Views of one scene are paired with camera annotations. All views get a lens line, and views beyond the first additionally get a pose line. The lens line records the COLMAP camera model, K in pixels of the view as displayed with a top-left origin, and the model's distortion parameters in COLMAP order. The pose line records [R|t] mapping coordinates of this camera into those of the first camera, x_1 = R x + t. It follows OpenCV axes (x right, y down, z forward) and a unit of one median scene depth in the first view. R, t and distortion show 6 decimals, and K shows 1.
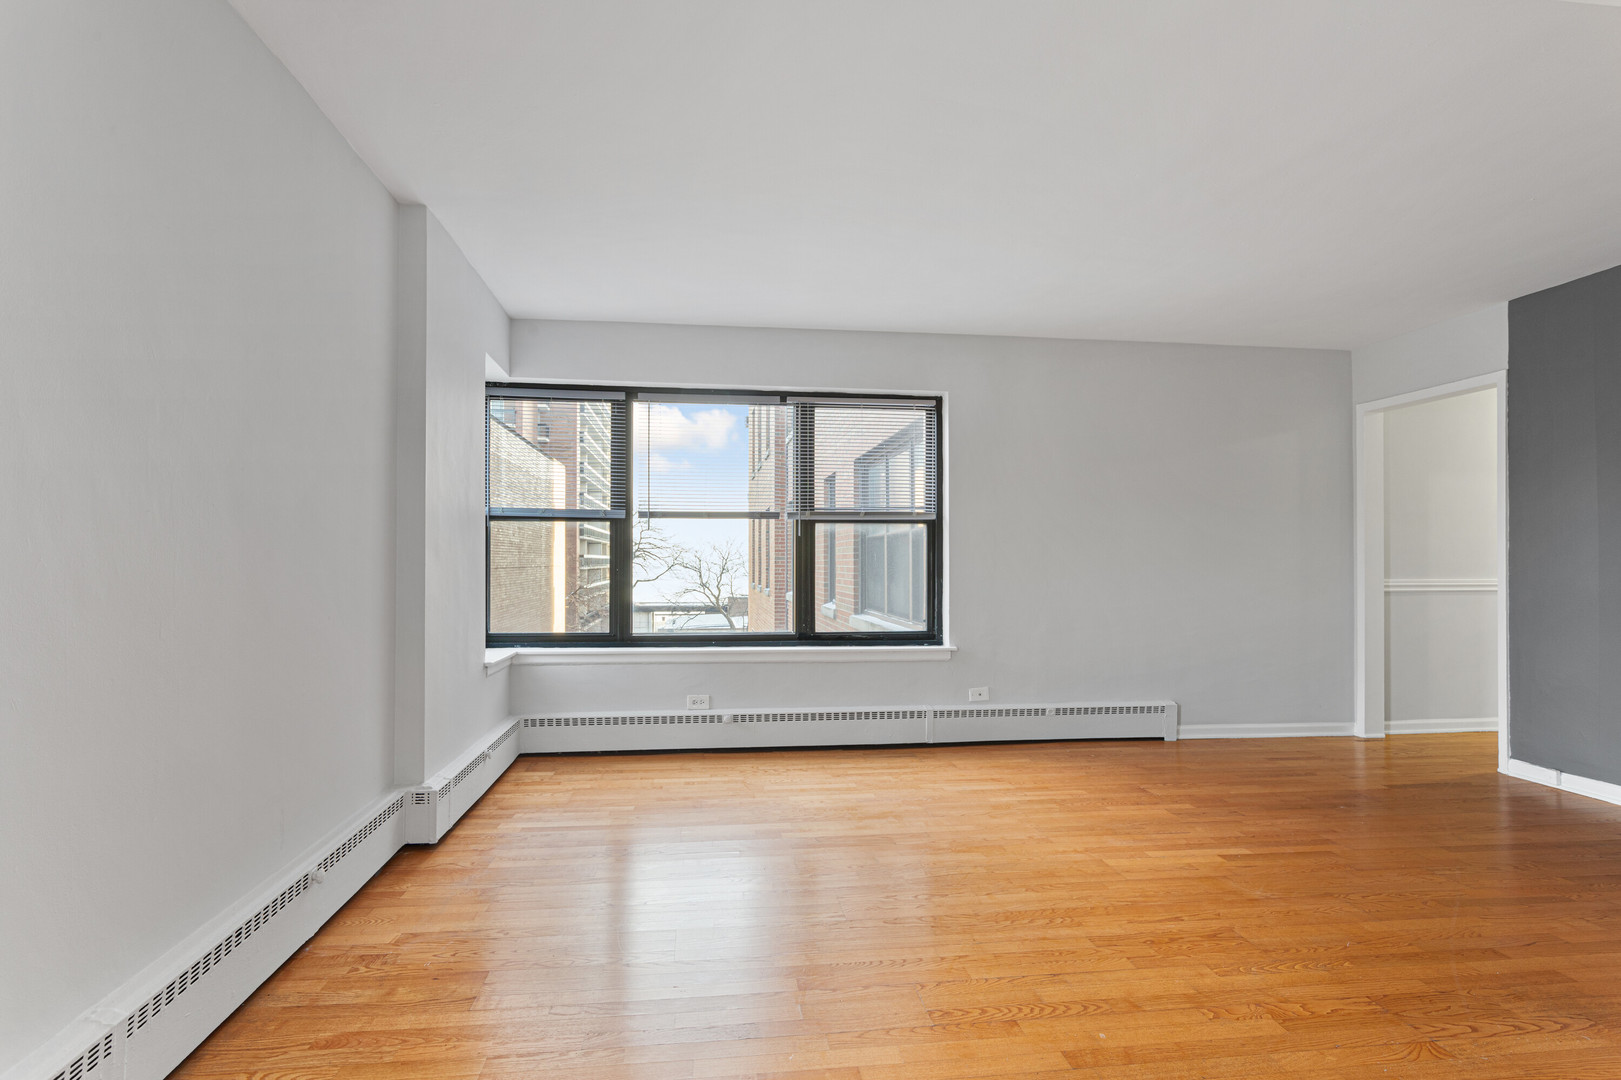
lens RADIAL K [[875.0, 0, 812.1], [0, 875.0, 559.3], [0, 0, 1]] dist [-0.006669, -0.000116]
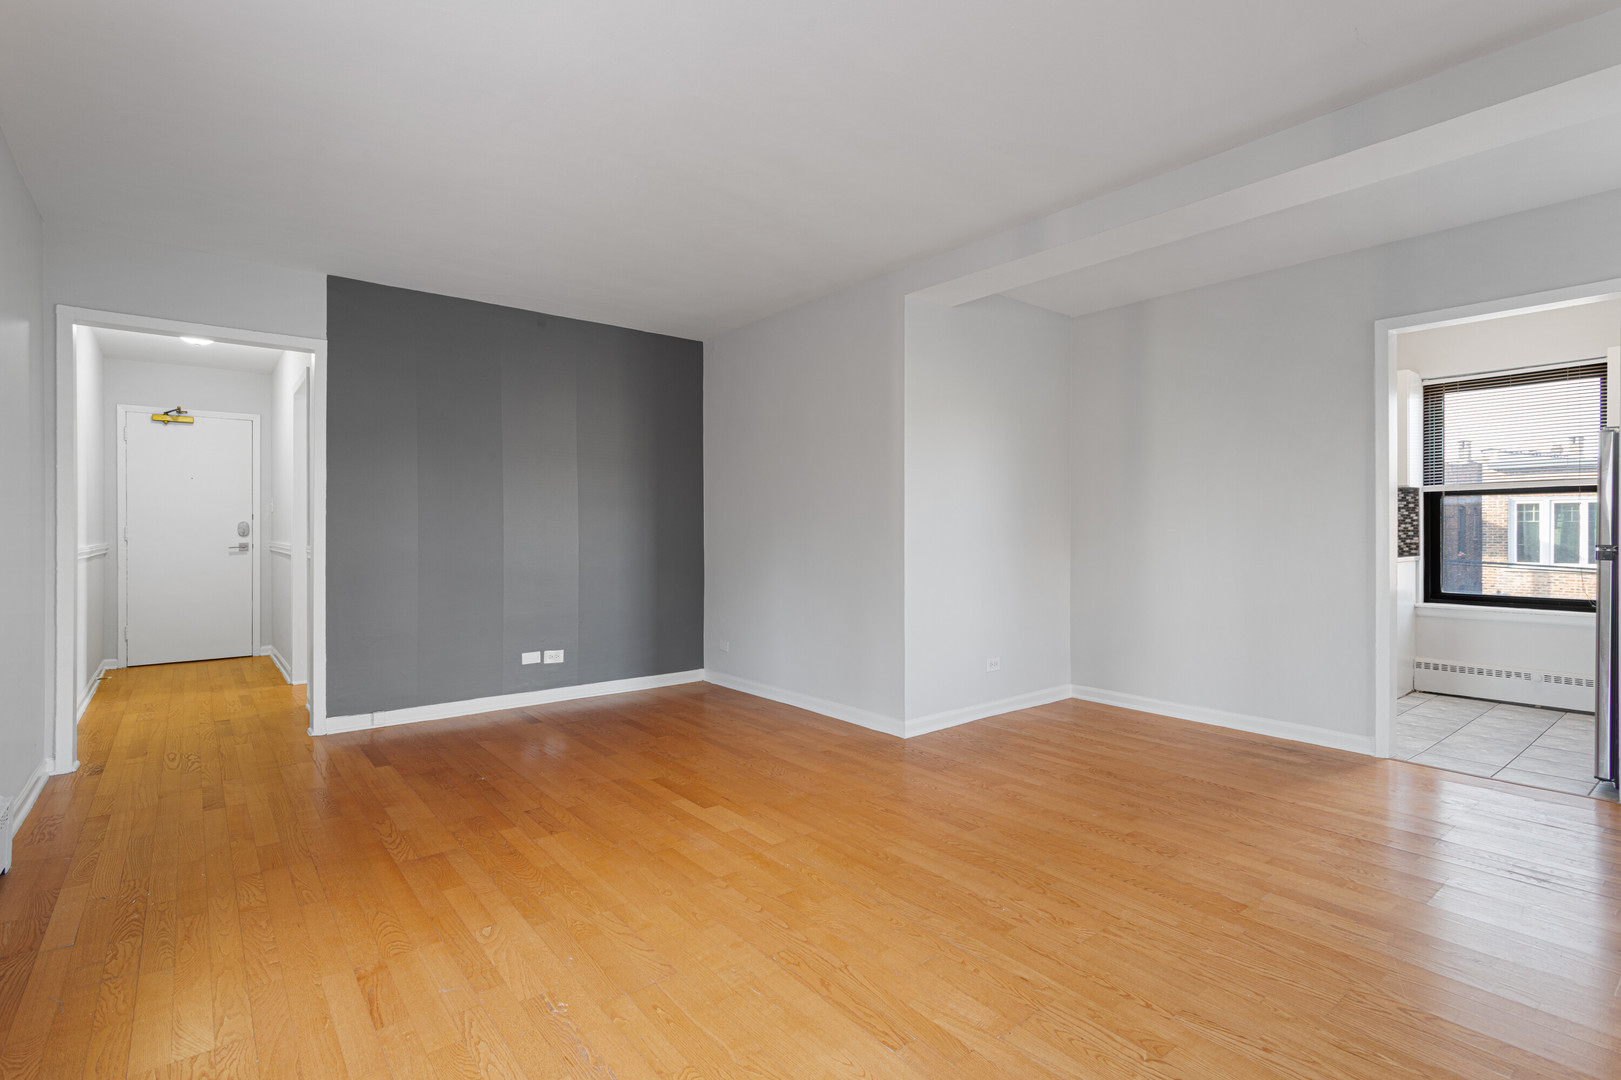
lens RADIAL K [[776.9, 0, 811.9], [0, 776.9, 531.3], [0, 0, 1]] dist [0.001260, 0.001033]
pose [[-0.522821, -0.003726, 0.852434, -0.300789], [-0.002067, 0.999993, 0.003103, 0.002625], [-0.852440, -0.000140, -0.522826, 1.046491]]
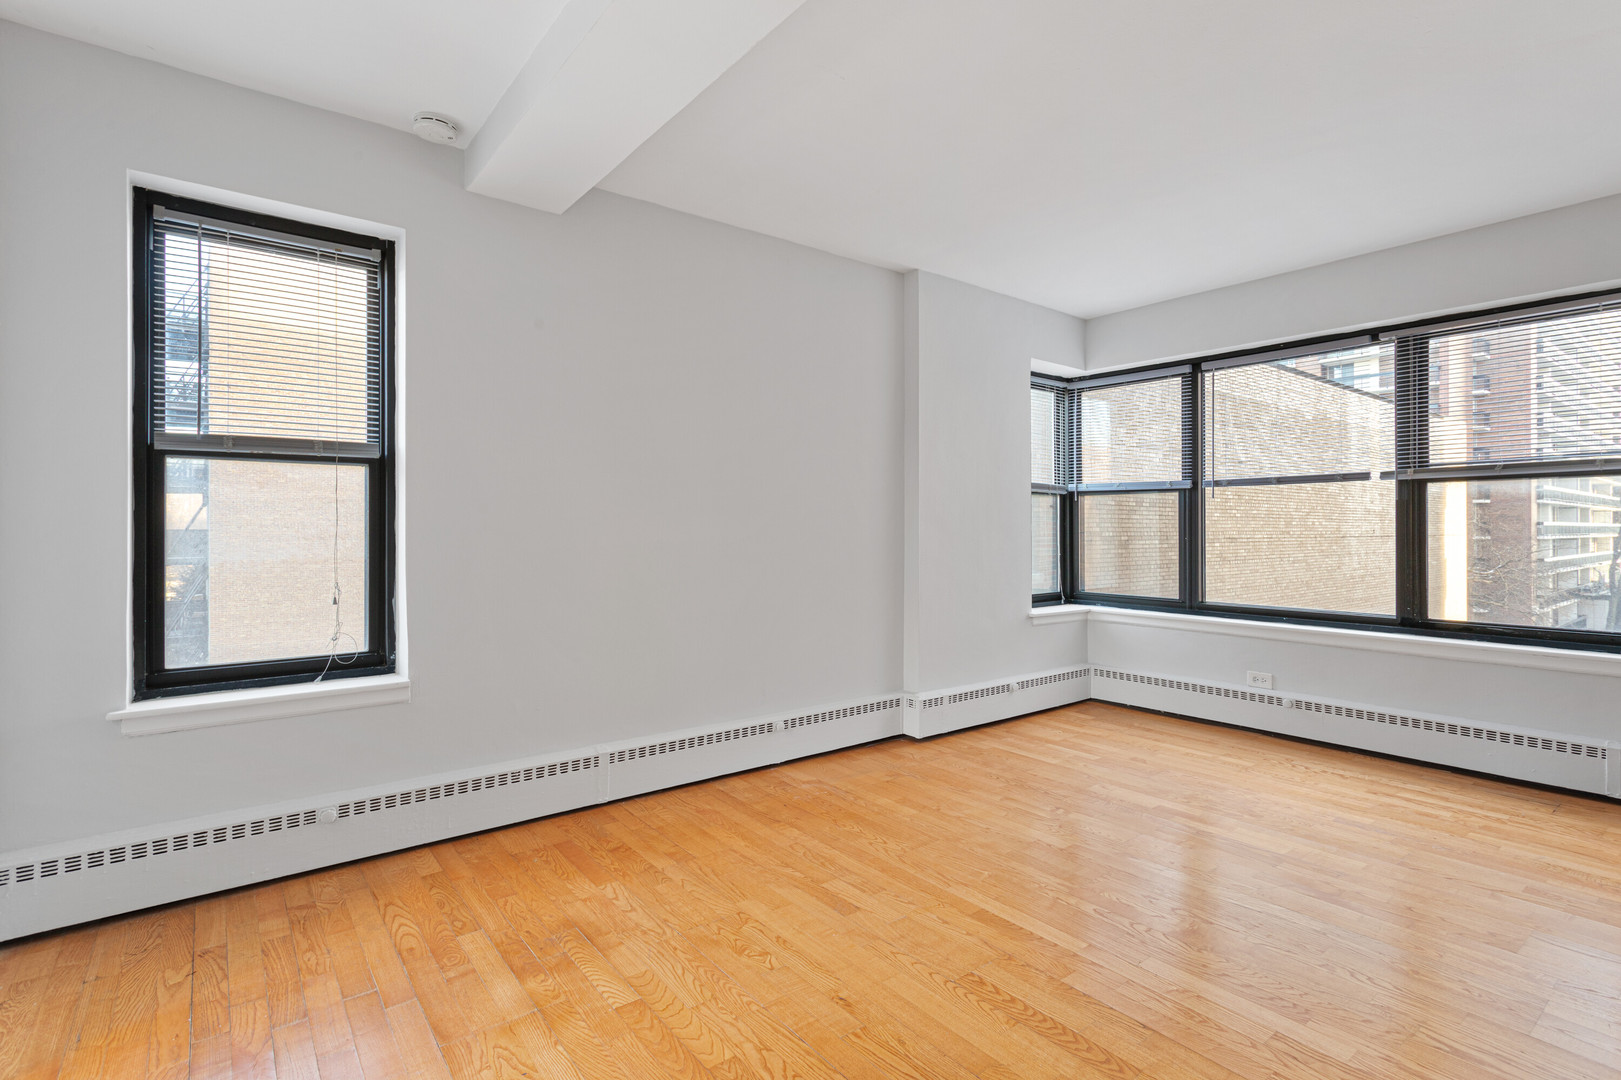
lens RADIAL K [[776.9, 0, 811.9], [0, 776.9, 531.3], [0, 0, 1]] dist [0.001260, 0.001033]
pose [[0.515126, 0.001573, -0.857113, 0.402537], [0.002043, 0.999993, 0.003064, -0.000380], [0.857112, -0.003330, 0.515119, 0.184681]]
